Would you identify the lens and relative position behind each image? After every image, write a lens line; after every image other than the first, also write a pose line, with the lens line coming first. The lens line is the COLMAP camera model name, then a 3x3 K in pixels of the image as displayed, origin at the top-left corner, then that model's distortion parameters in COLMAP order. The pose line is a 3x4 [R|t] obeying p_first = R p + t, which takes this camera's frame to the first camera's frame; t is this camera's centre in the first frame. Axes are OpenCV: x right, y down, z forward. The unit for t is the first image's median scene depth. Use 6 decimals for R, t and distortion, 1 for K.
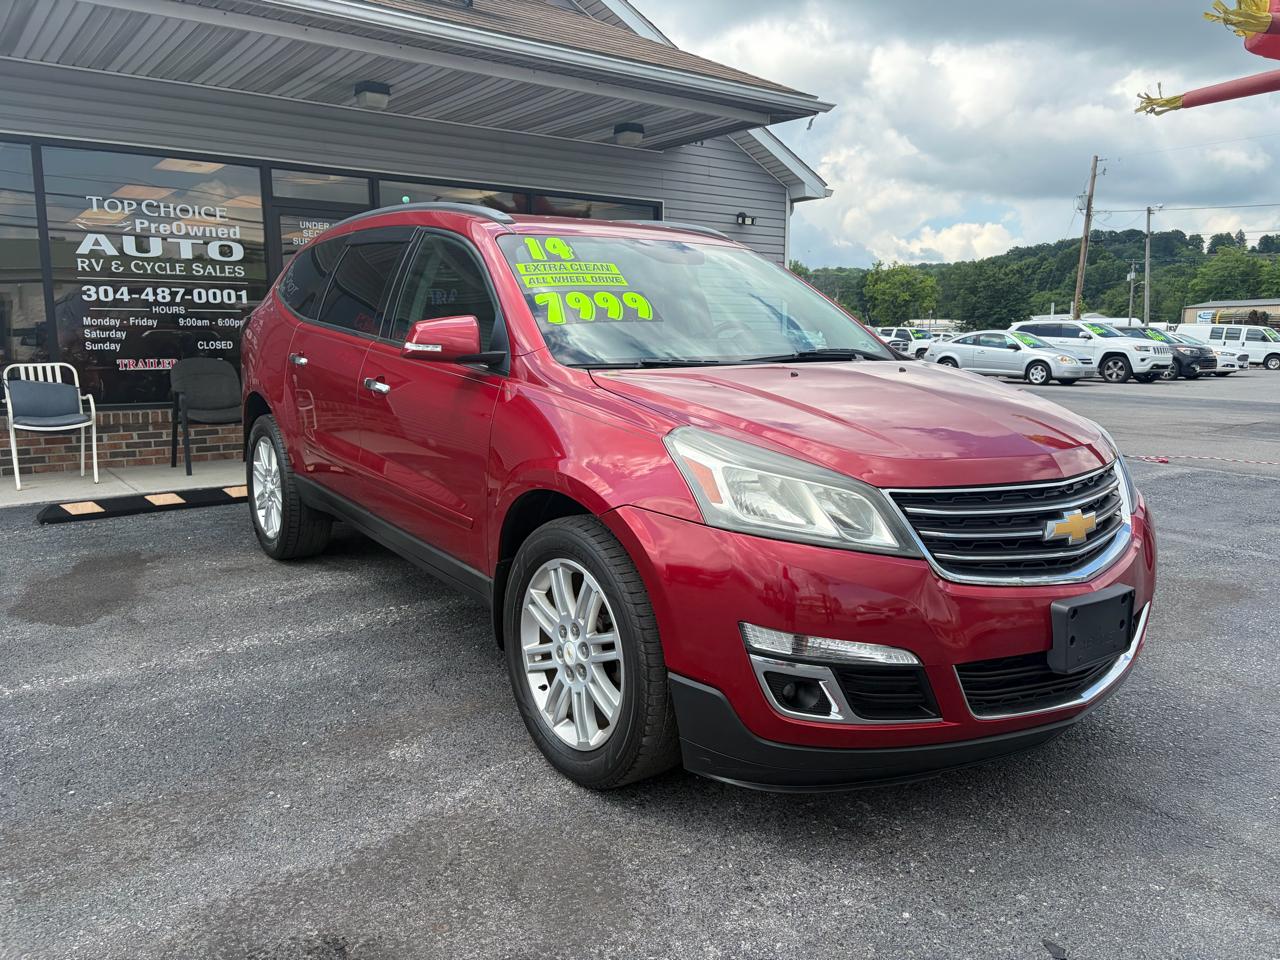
lens RADIAL K [[966.2, 0, 647.3], [0, 966.2, 479.5], [0, 0, 1]] dist [0.032050, -0.006950]
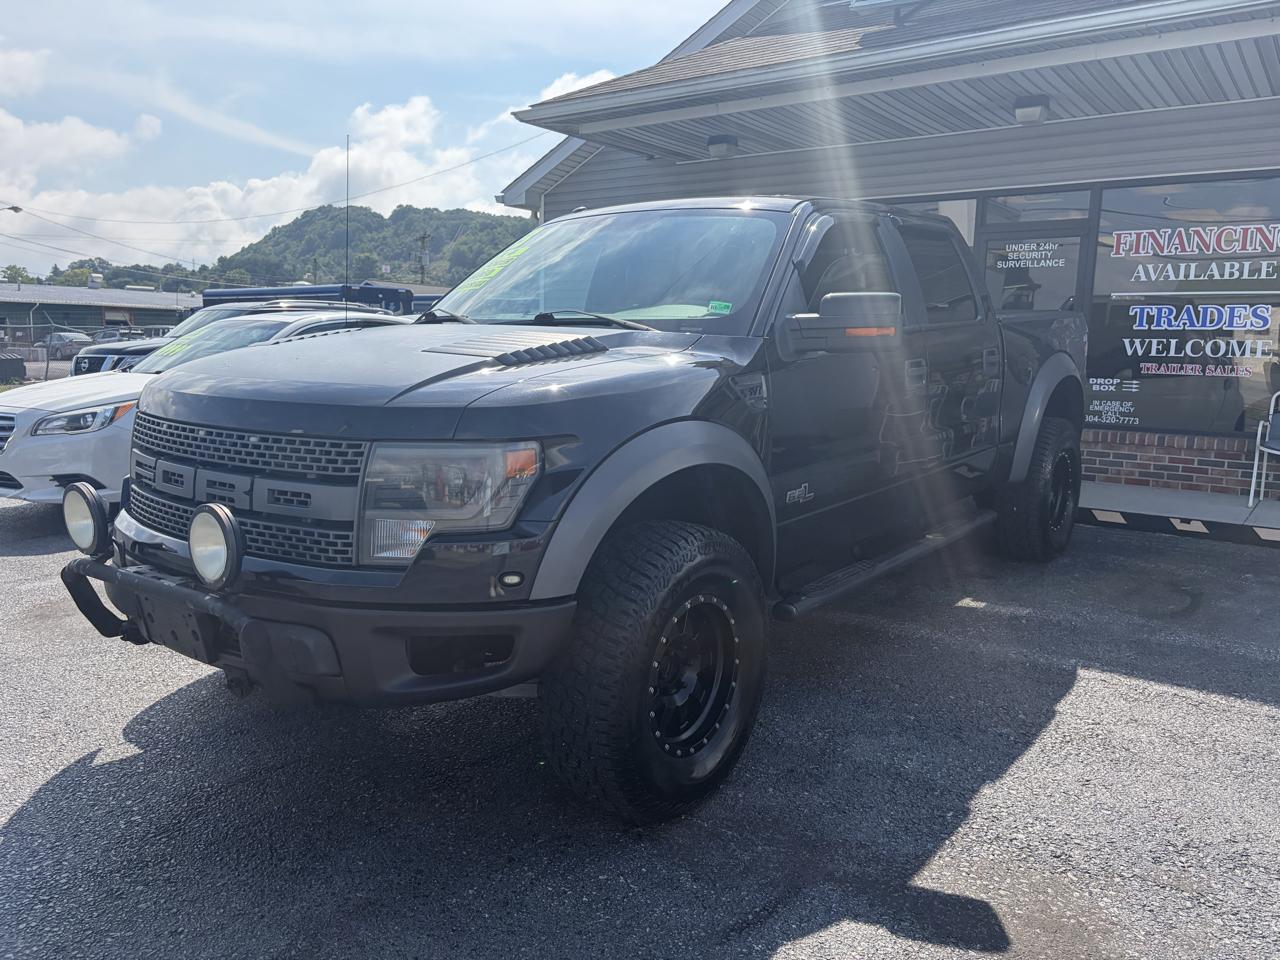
lens RADIAL K [[968.1, 0, 639.7], [0, 968.1, 478.3], [0, 0, 1]] dist [0.057198, -0.058025]
pose [[0.275018, 0.144592, -0.950504, 0.574848], [-0.166770, 0.980814, 0.100950, -0.068344], [0.946865, 0.130753, 0.293855, 0.388788]]
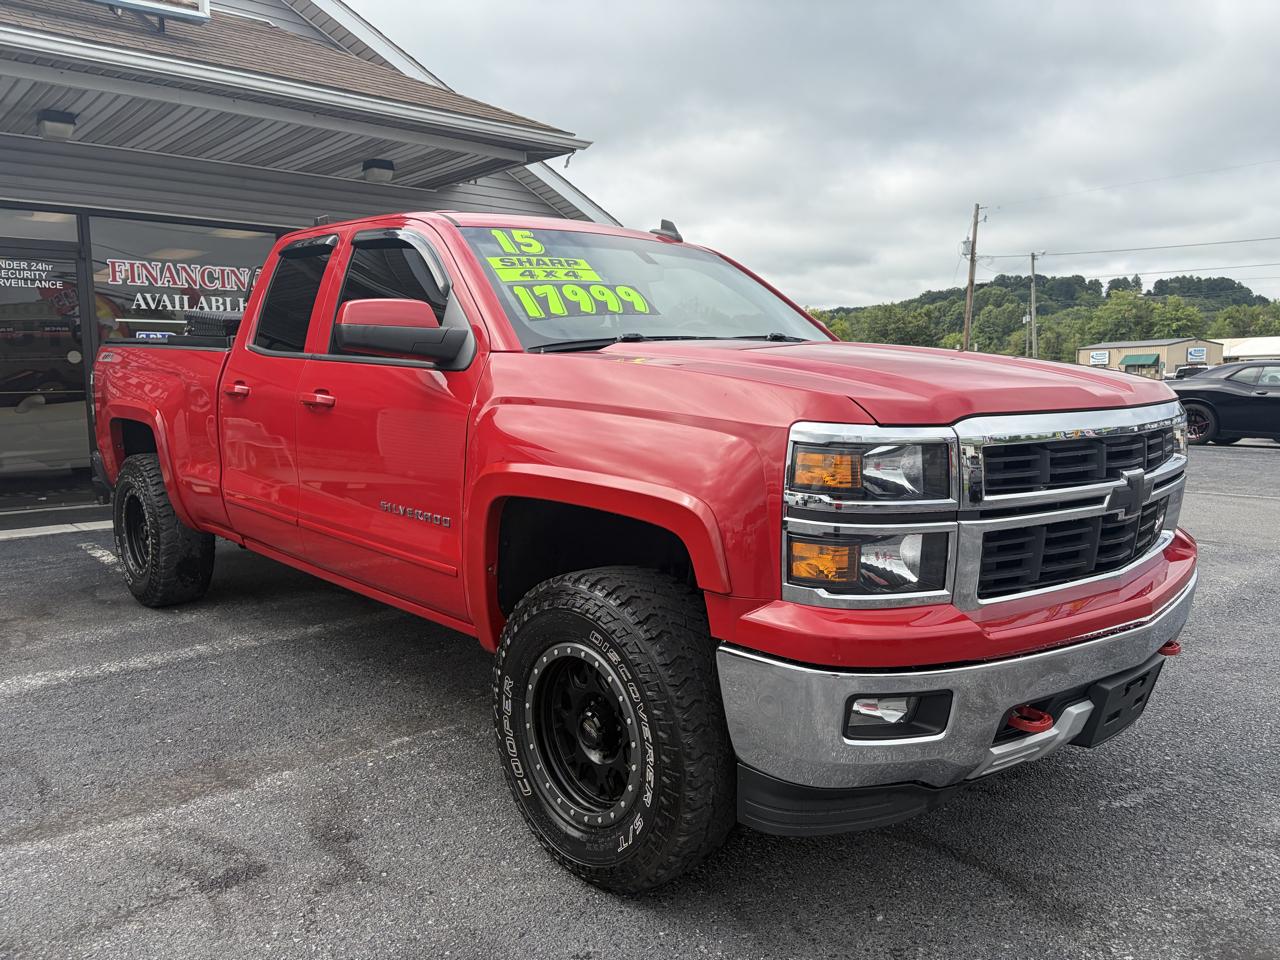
lens RADIAL K [[968.1, 0, 639.7], [0, 968.1, 478.3], [0, 0, 1]] dist [0.057198, -0.058025]
pose [[0.997571, -0.015880, 0.067823, 0.196574], [0.018987, 0.998788, -0.045410, -0.008016], [-0.067019, 0.046587, 0.996663, 0.053184]]
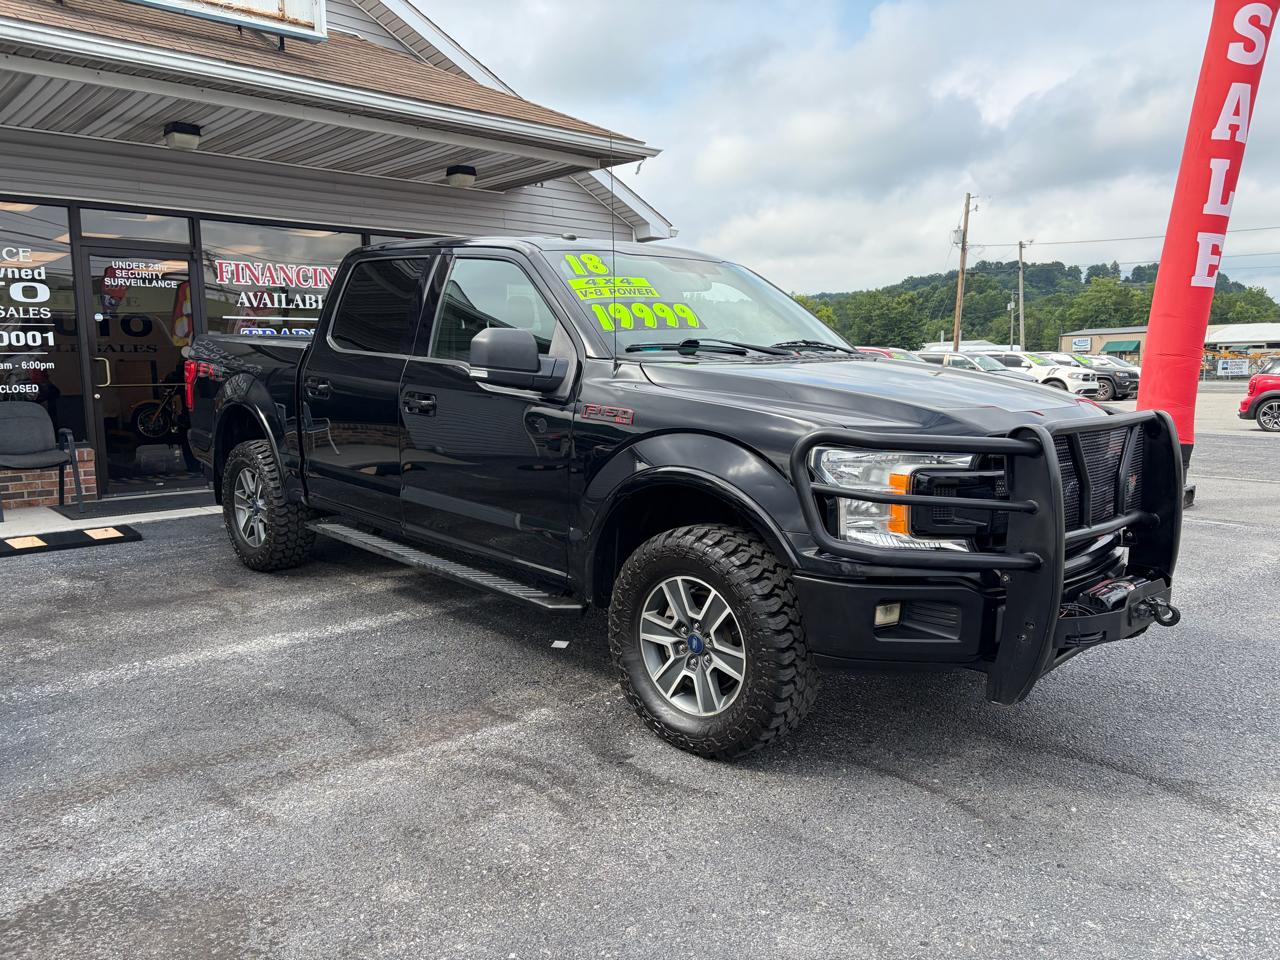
lens RADIAL K [[964.4, 0, 641.8], [0, 964.4, 480.5], [0, 0, 1]] dist [0.055879, -0.058840]
pose [[0.996051, -0.017923, 0.086956, 0.088447], [0.020345, 0.999427, -0.027051, -0.008489], [-0.086421, 0.028713, 0.995845, -0.018405]]
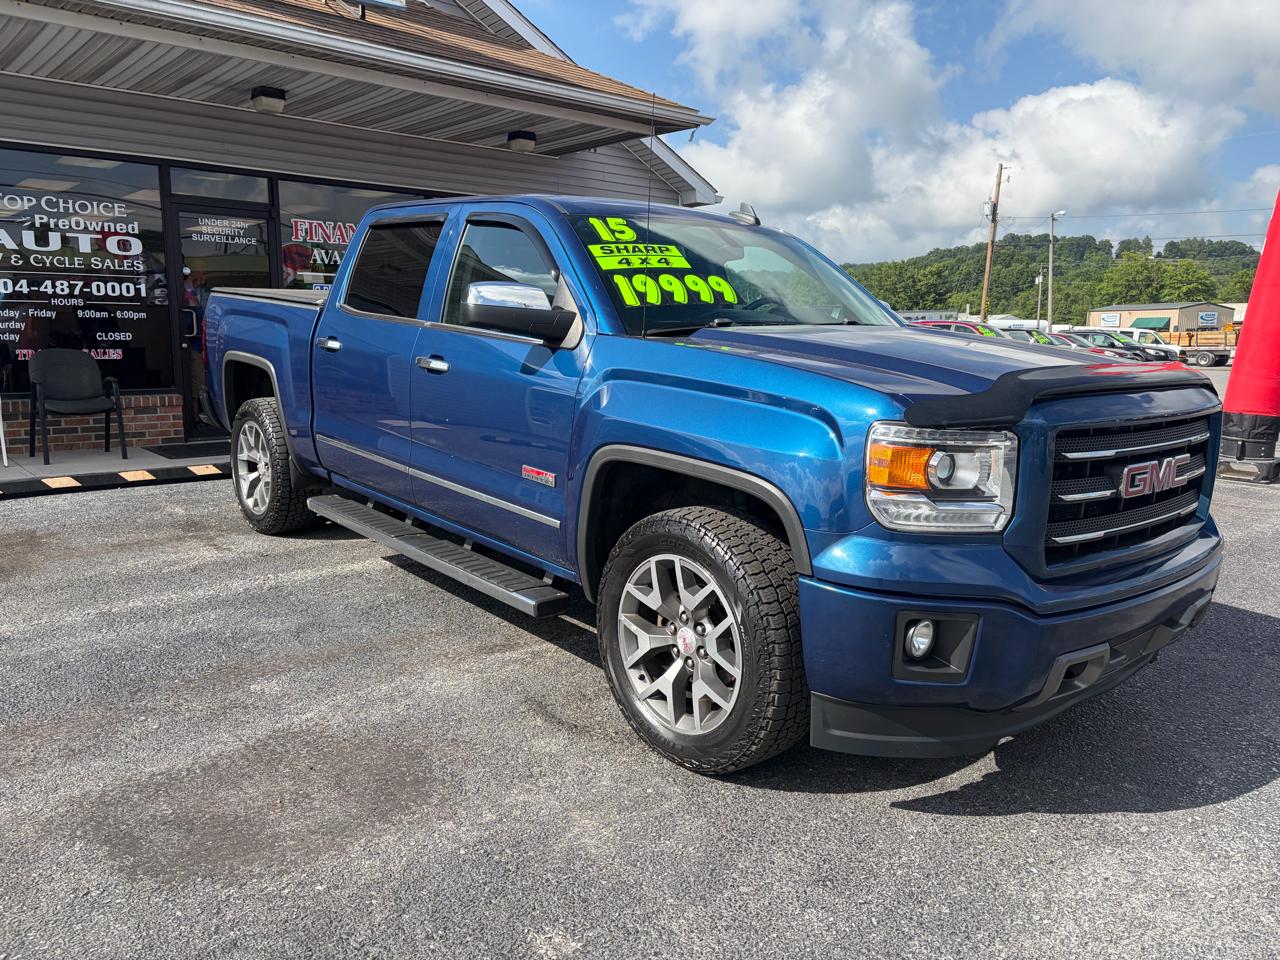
lens RADIAL K [[961.7, 0, 636.4], [0, 961.7, 481.4], [0, 0, 1]] dist [0.067207, -0.074205]
pose [[0.997984, 0.001365, 0.063453, 0.045999], [-0.001743, 0.999981, 0.005910, 0.009171], [-0.063444, -0.006009, 0.997967, -0.073351]]
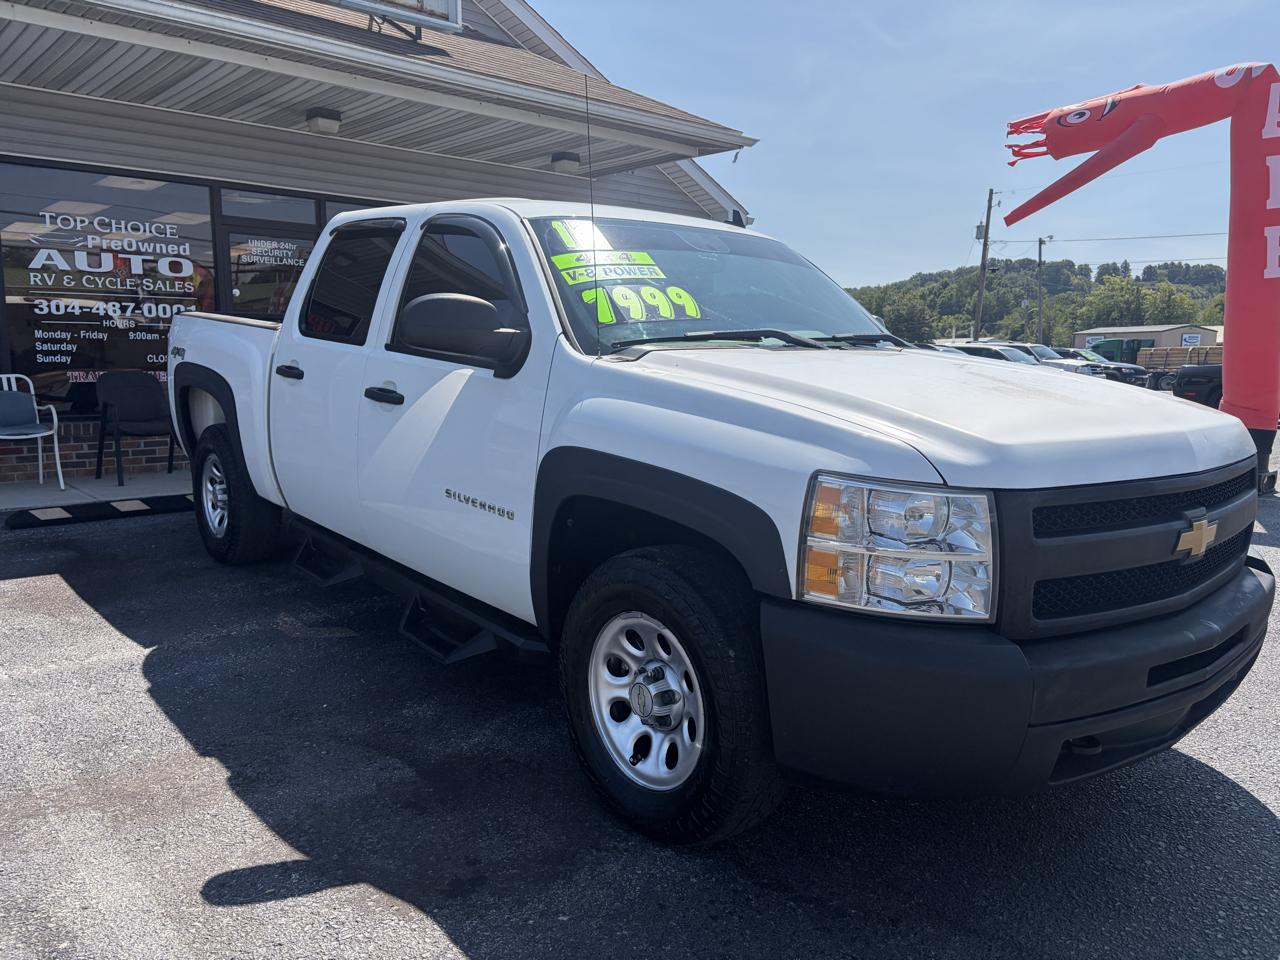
lens RADIAL K [[963.2, 0, 638.5], [0, 963.2, 485.5], [0, 0, 1]] dist [0.042540, -0.030091]
pose [[0.996842, -0.003008, 0.079350, -0.029168], [0.004147, 0.999891, -0.014191, 0.012292], [-0.079298, 0.014475, 0.996746, -0.058525]]
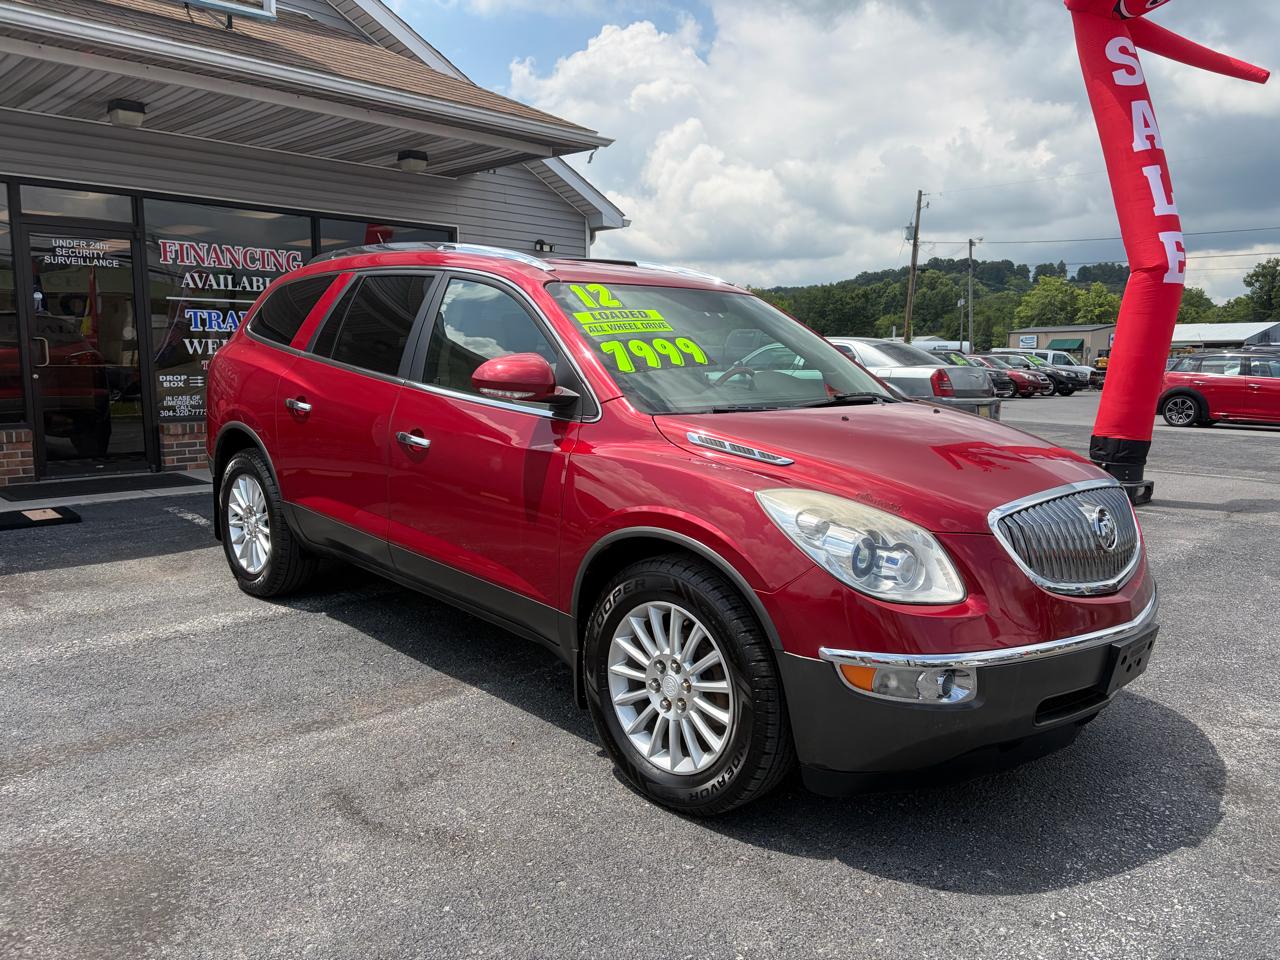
lens RADIAL K [[964.4, 0, 646.5], [0, 964.4, 479.3], [0, 0, 1]] dist [0.062034, -0.070245]
pose [[0.990445, -0.010352, 0.137522, 0.094021], [0.012969, 0.999751, -0.018145, -0.003387], [-0.137300, 0.019755, 0.990332, -0.034114]]
